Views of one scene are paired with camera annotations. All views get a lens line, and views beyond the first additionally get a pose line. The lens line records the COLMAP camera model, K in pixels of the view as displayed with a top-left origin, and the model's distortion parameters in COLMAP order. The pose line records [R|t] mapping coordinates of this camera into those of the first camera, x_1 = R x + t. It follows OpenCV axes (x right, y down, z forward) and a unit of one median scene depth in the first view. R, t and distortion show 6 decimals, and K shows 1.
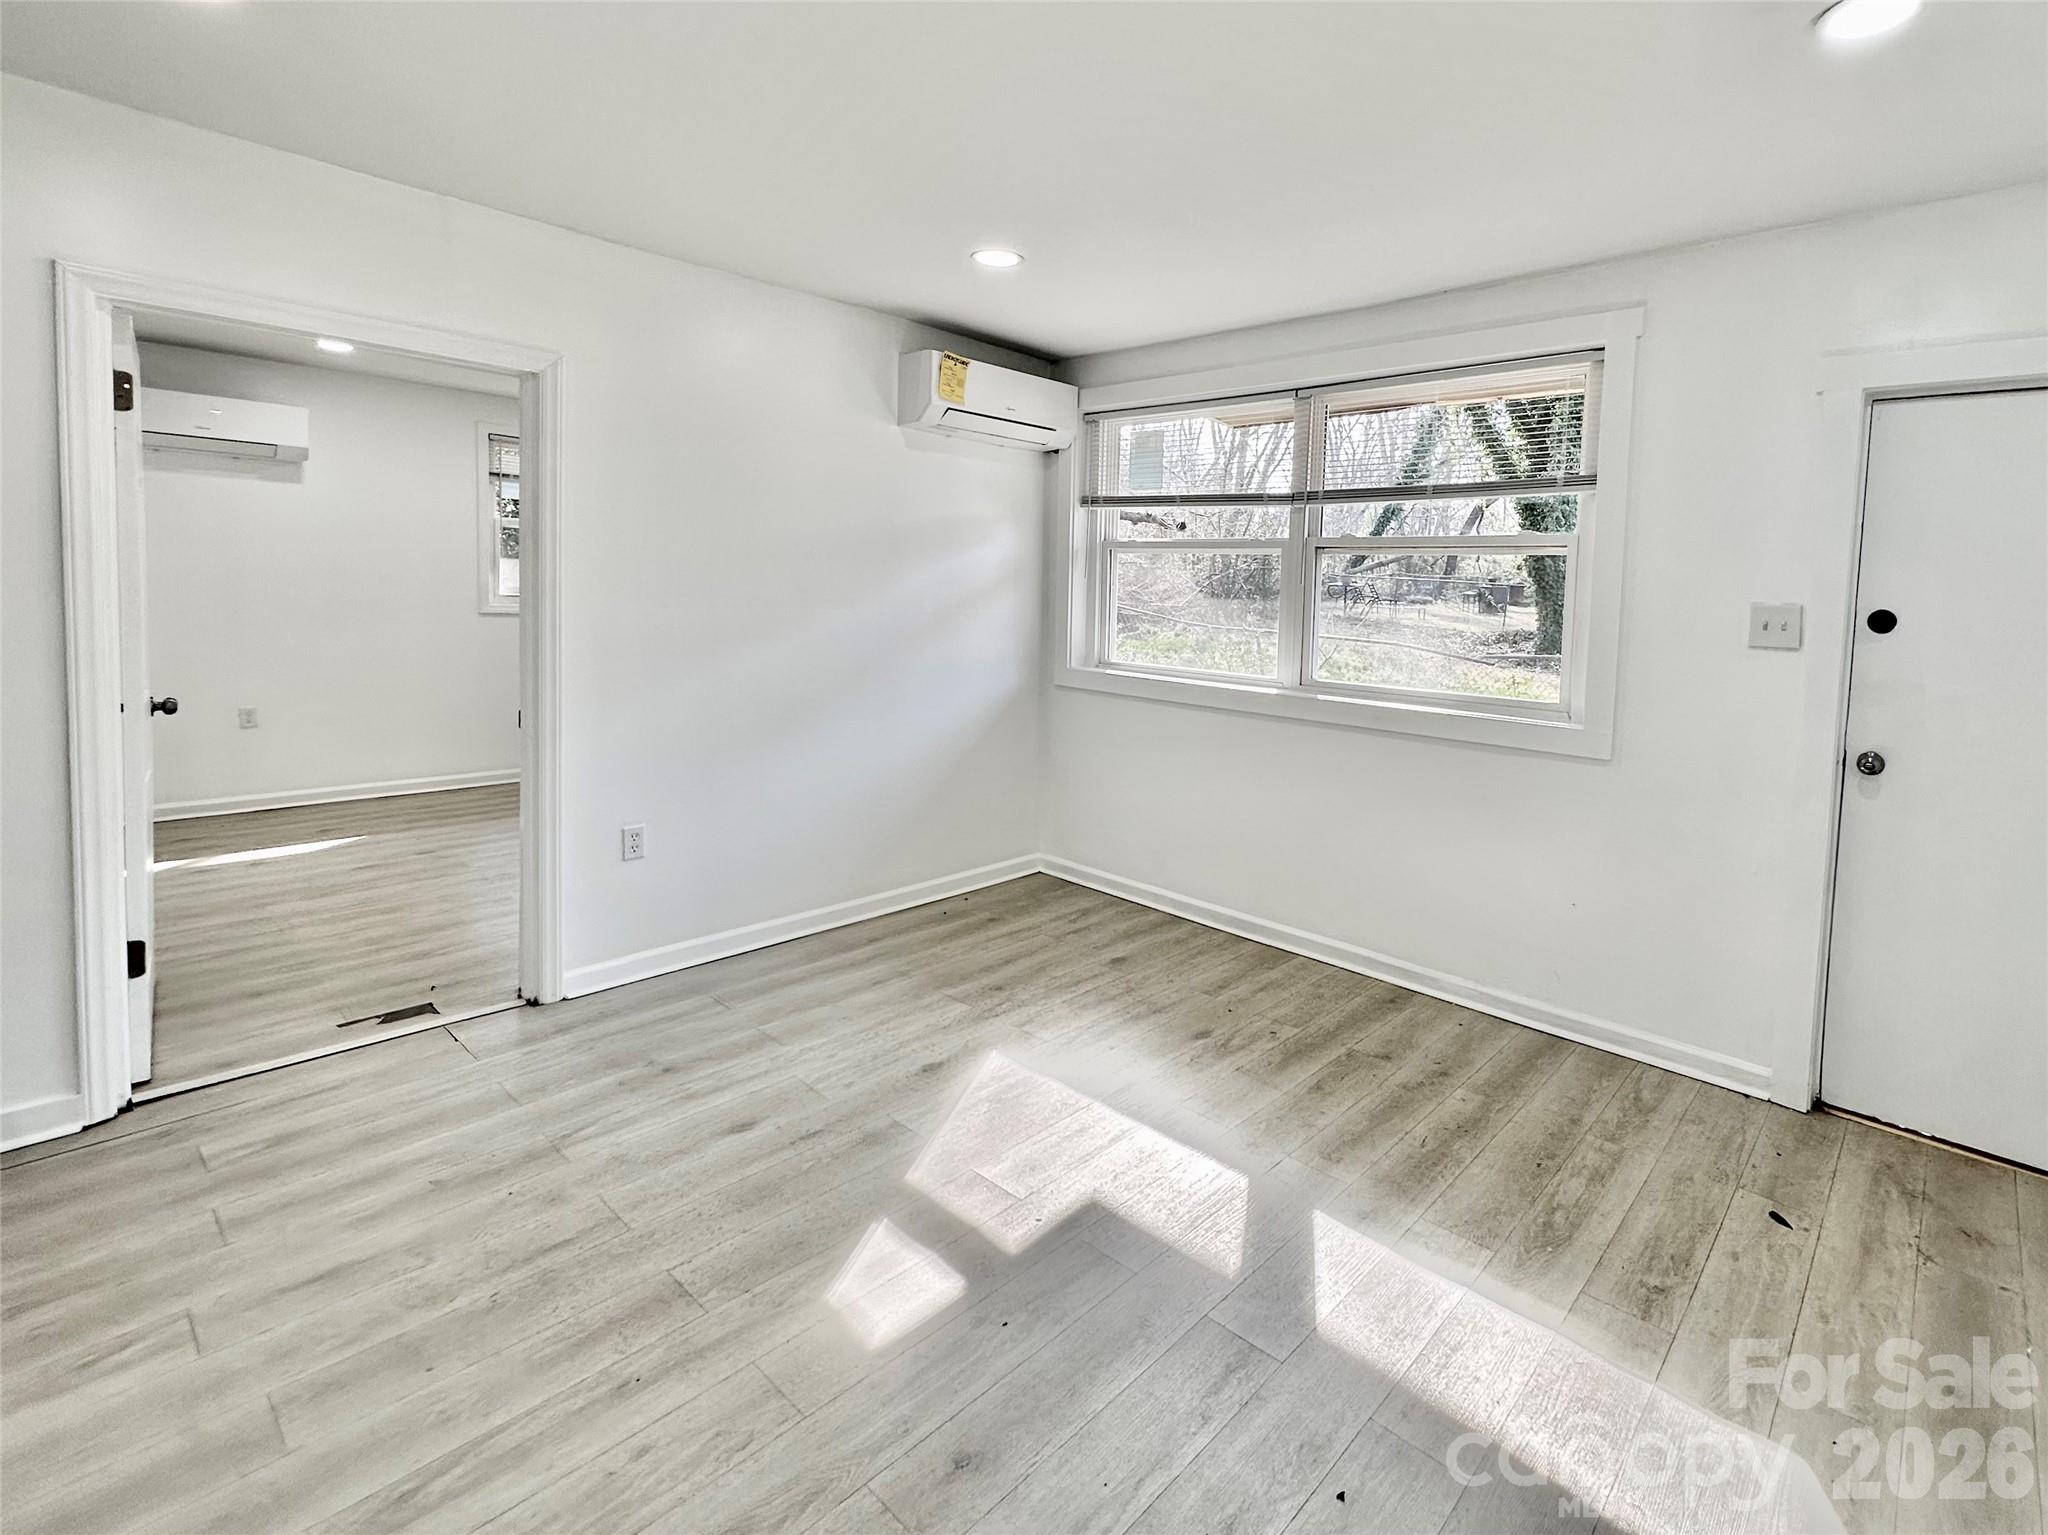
lens RADIAL K [[943.3, 0, 1034.4], [0, 943.3, 769.4], [0, 0, 1]] dist [-0.015869, -0.000465]
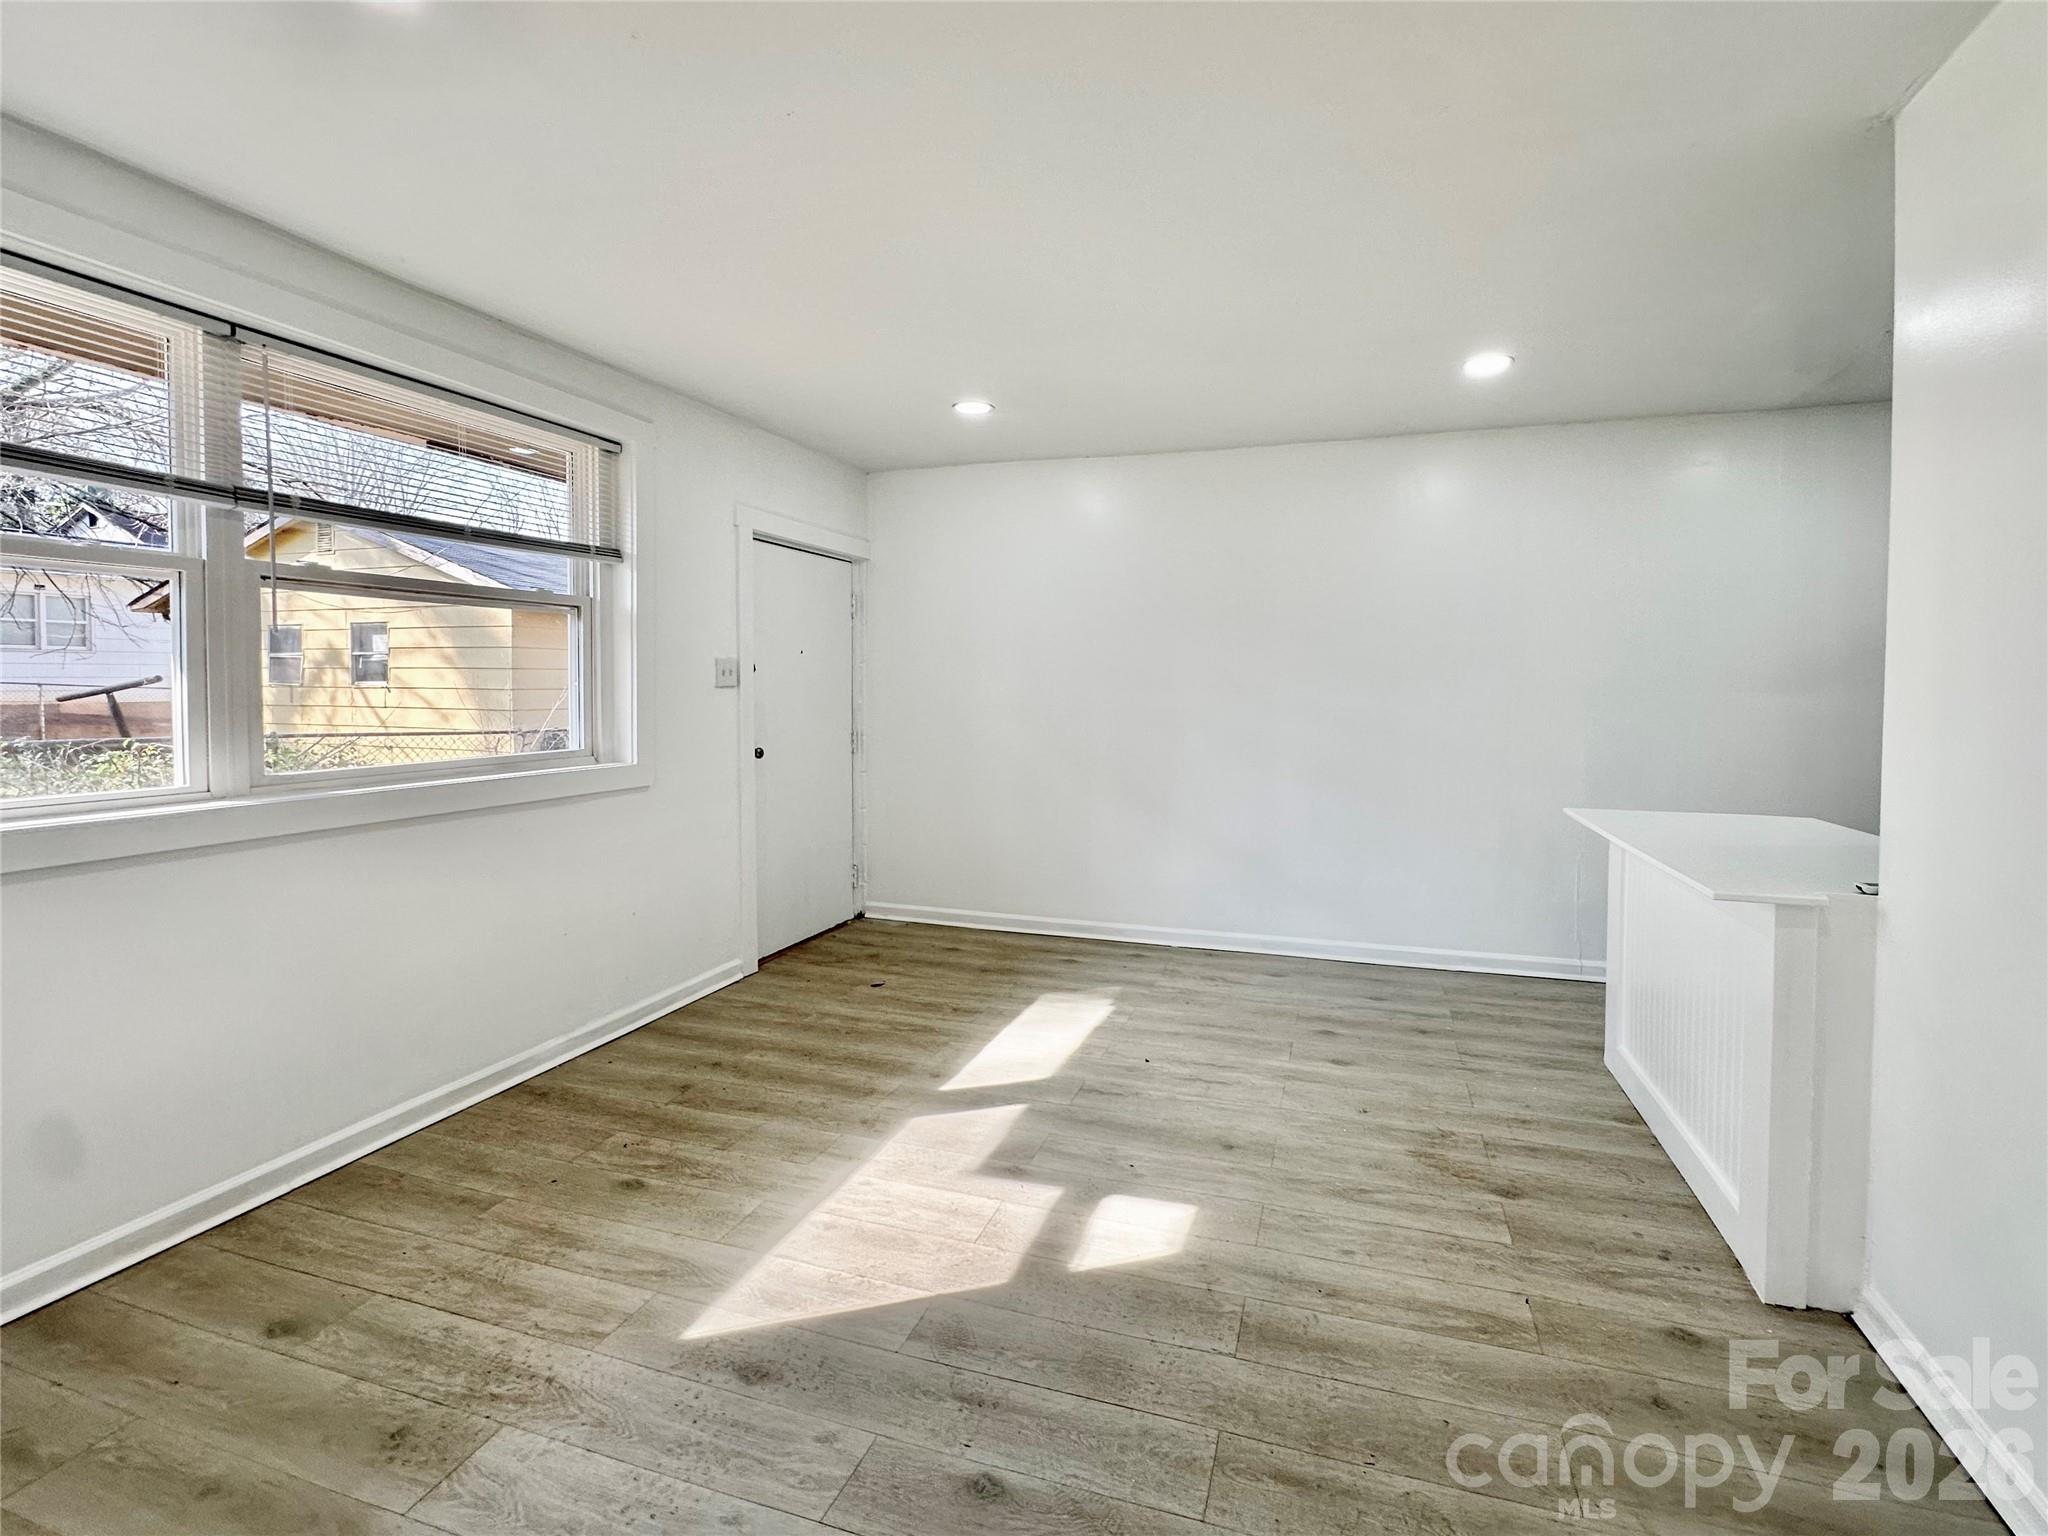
lens RADIAL K [[943.3, 0, 1035.9], [0, 943.3, 768.5], [0, 0, 1]] dist [-0.015869, -0.000465]
pose [[-0.441941, -0.121251, 0.888812, -1.016142], [0.149647, 0.966973, 0.206323, -0.311122], [-0.884474, 0.224190, -0.409200, 1.312004]]
